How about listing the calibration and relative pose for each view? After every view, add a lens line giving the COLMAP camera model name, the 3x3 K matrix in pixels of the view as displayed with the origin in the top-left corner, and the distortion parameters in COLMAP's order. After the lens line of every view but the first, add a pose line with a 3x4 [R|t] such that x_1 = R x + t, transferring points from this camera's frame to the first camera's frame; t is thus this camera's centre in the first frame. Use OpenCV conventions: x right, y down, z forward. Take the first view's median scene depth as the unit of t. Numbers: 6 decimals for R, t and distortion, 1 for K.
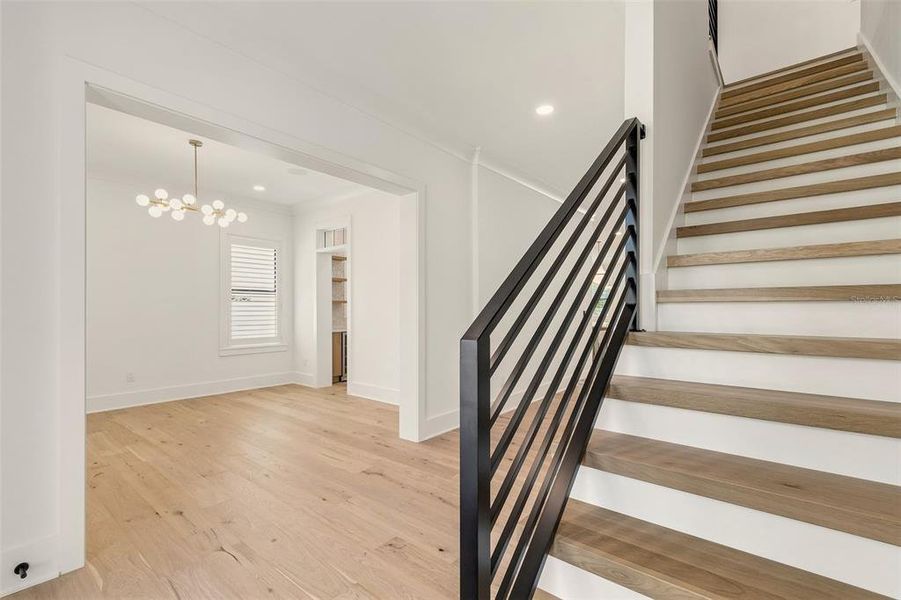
lens RADIAL K [[403.3, 0, 449.9], [0, 403.3, 306.0], [0, 0, 1]] dist [0.000063, -0.000486]
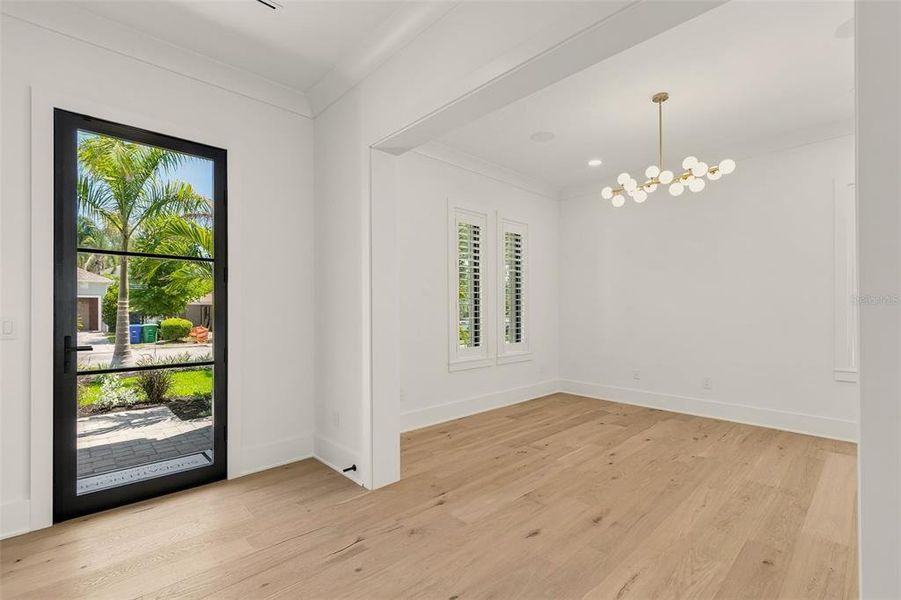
lens RADIAL K [[403.3, 0, 449.9], [0, 403.3, 306.0], [0, 0, 1]] dist [0.000063, -0.000486]
pose [[-0.136569, -0.009205, -0.990588, 0.235188], [0.008923, 0.999905, -0.010522, 0.010979], [0.990590, -0.010276, -0.136473, 0.760804]]
